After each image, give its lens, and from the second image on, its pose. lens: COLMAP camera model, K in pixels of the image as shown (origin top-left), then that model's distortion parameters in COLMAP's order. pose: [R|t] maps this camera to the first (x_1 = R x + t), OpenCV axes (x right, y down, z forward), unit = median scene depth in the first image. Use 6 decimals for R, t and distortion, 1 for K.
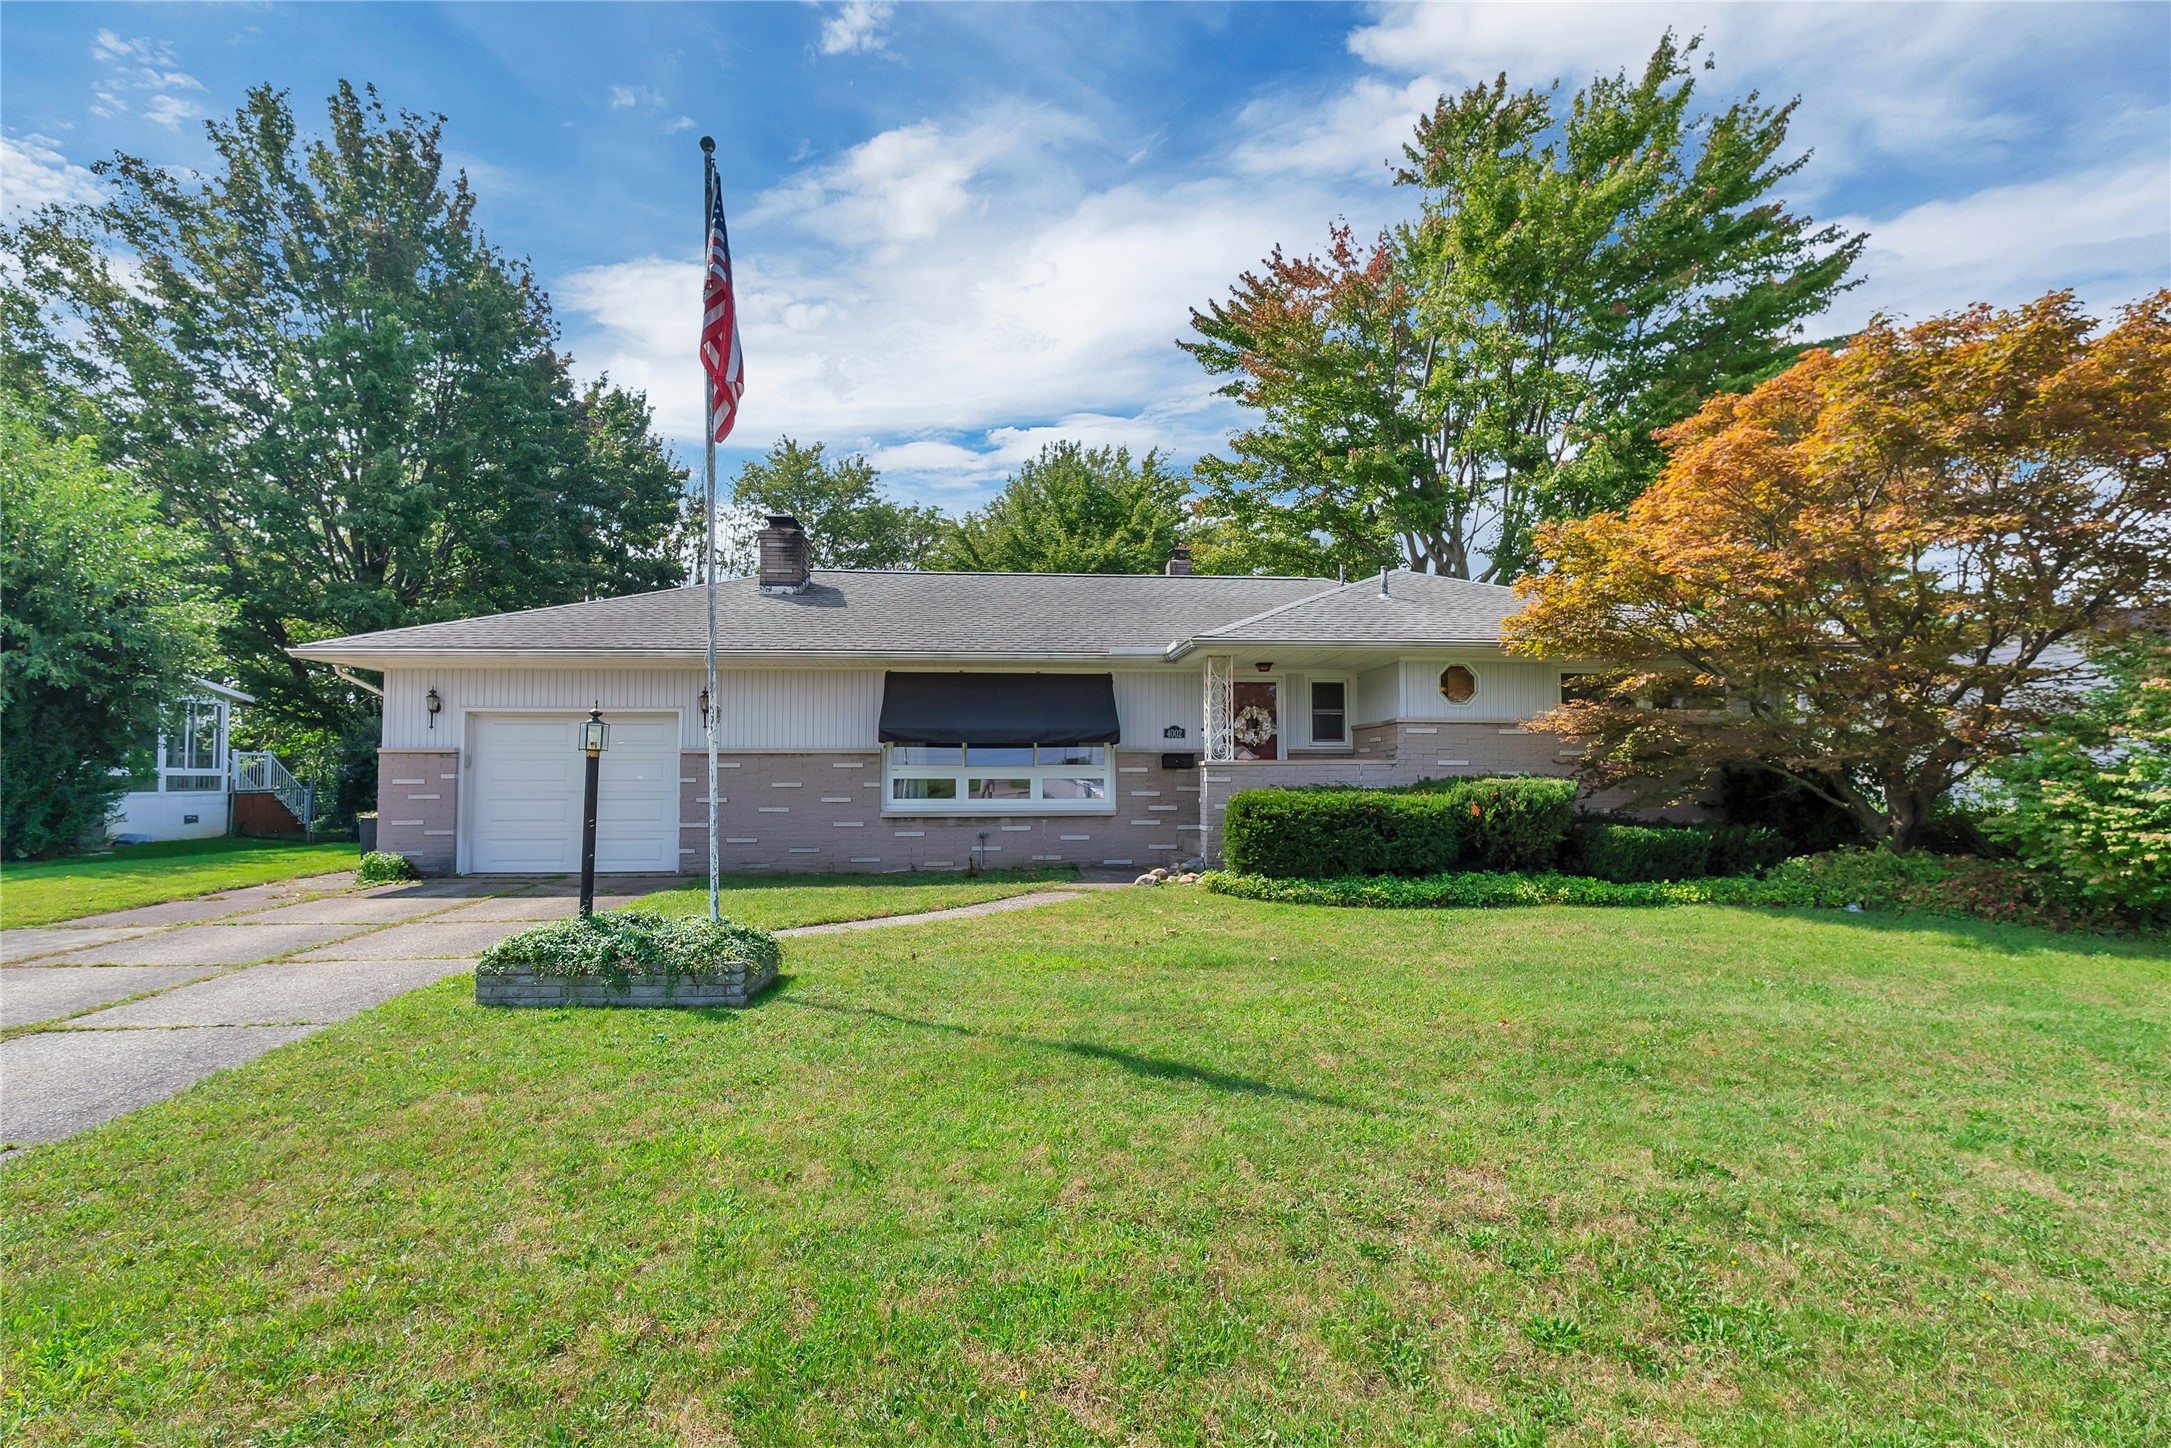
lens RADIAL K [[1032.4, 0, 1085.5], [0, 1032.4, 724.0], [0, 0, 1]] dist [-0.014044, -0.000173]
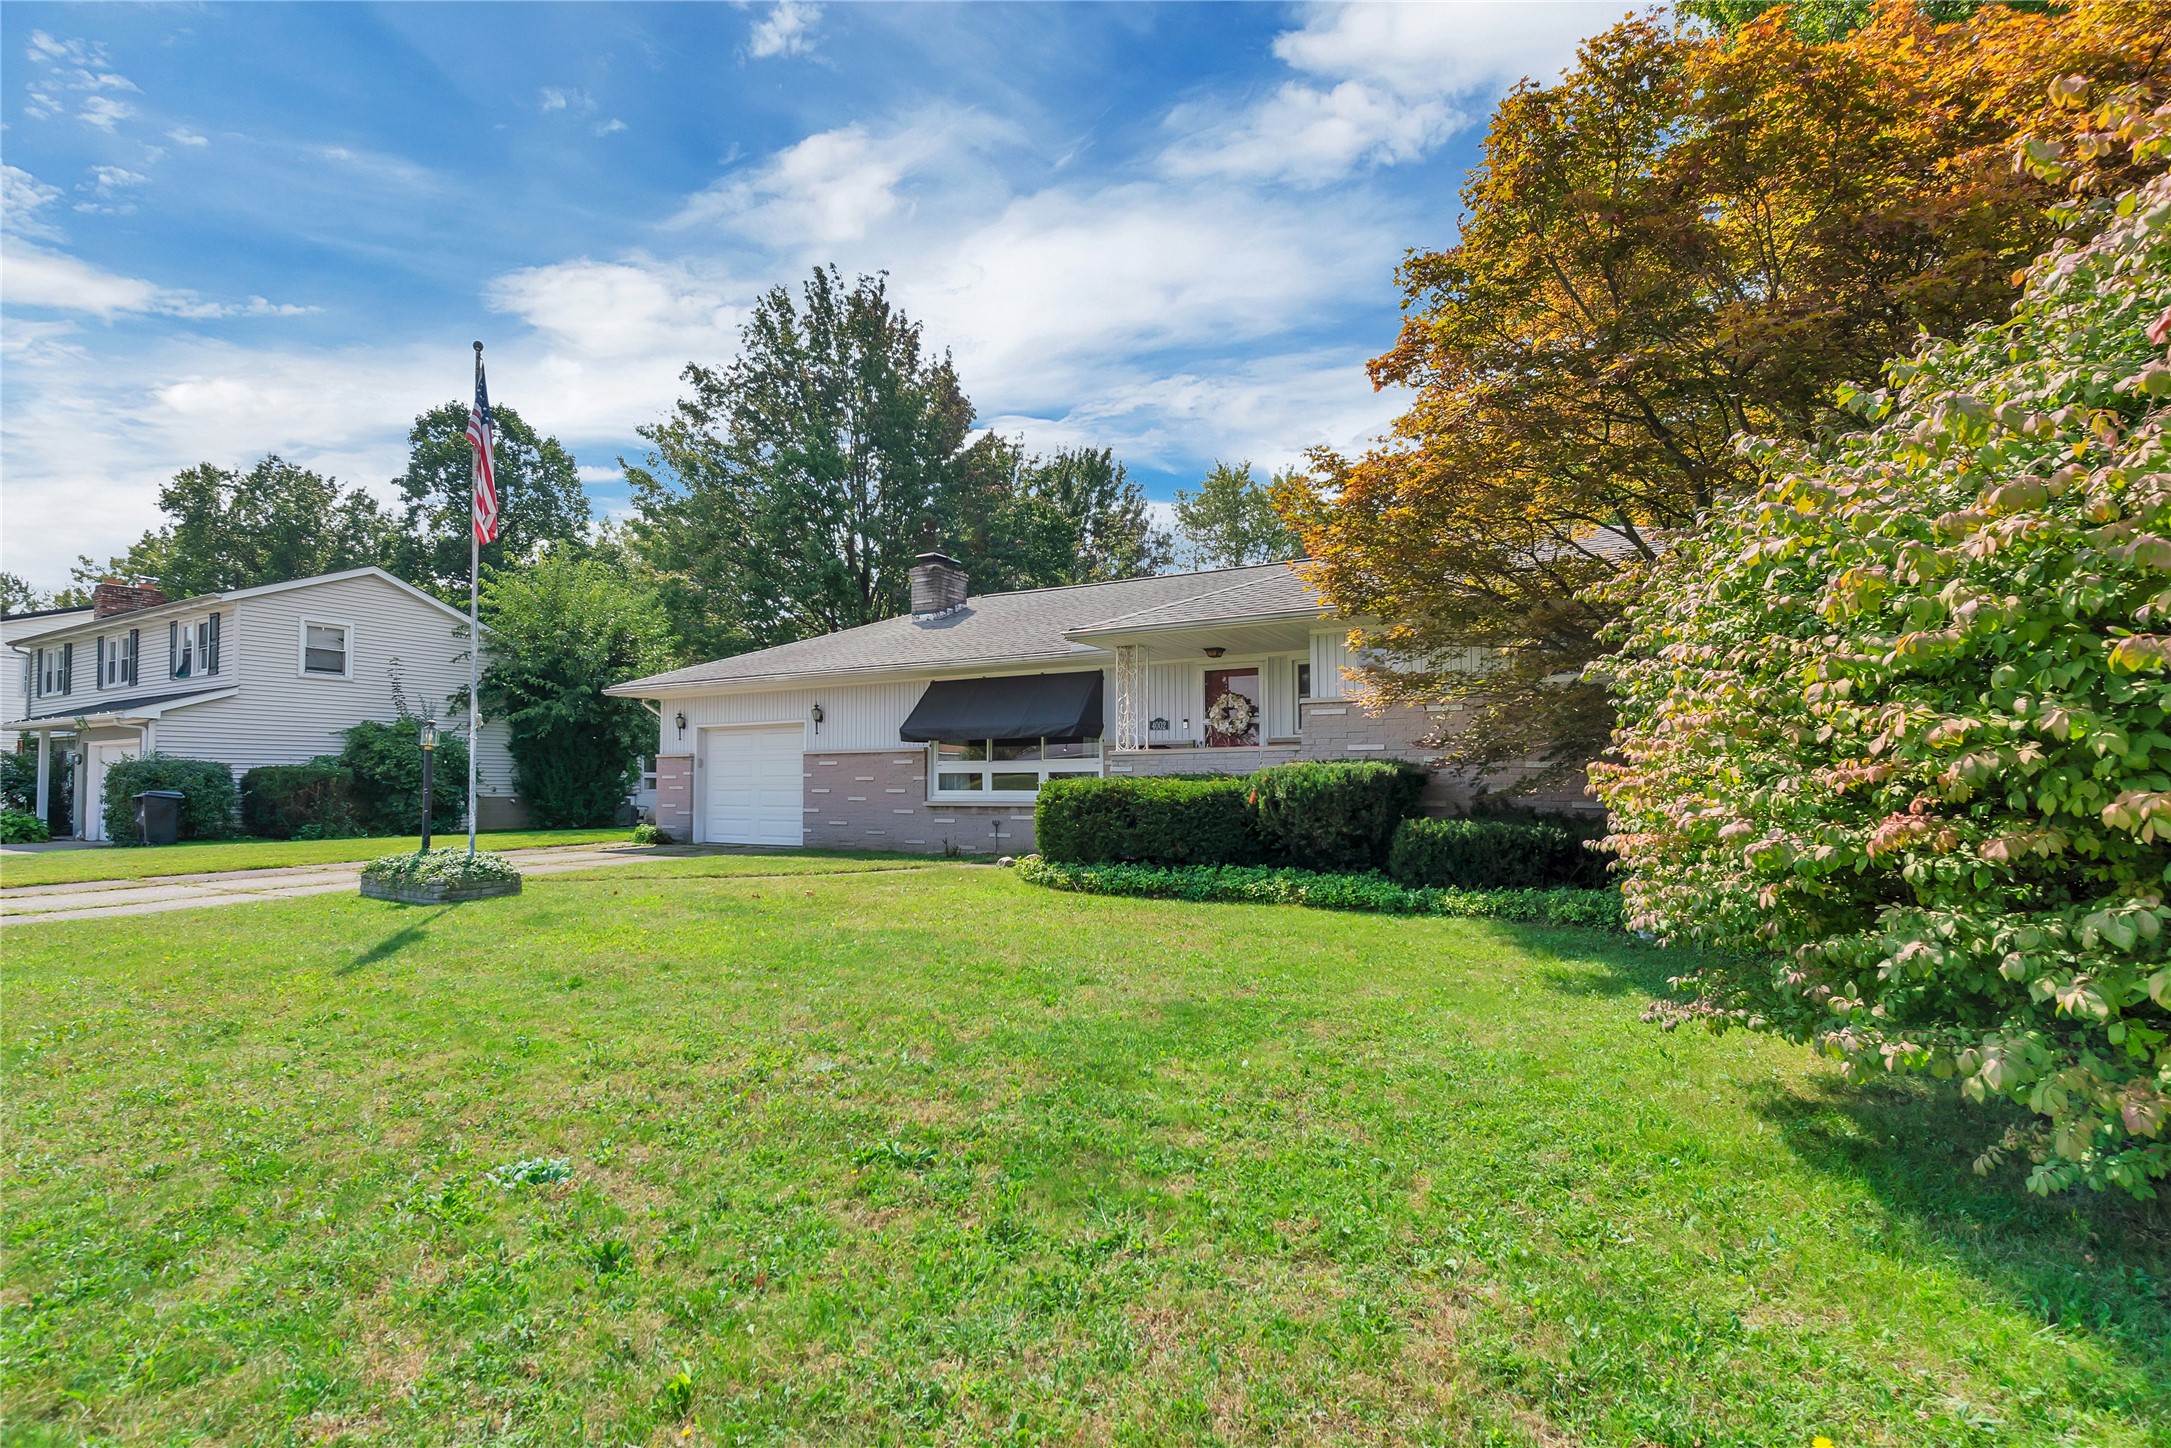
lens RADIAL K [[1032.4, 0, 1085.5], [0, 1032.4, 724.0], [0, 0, 1]] dist [-0.014044, -0.000173]
pose [[0.828456, -0.033366, -0.559060, 0.625603], [0.027373, 0.999443, -0.019085, 0.024904], [0.559385, 0.000508, 0.828908, 0.126775]]
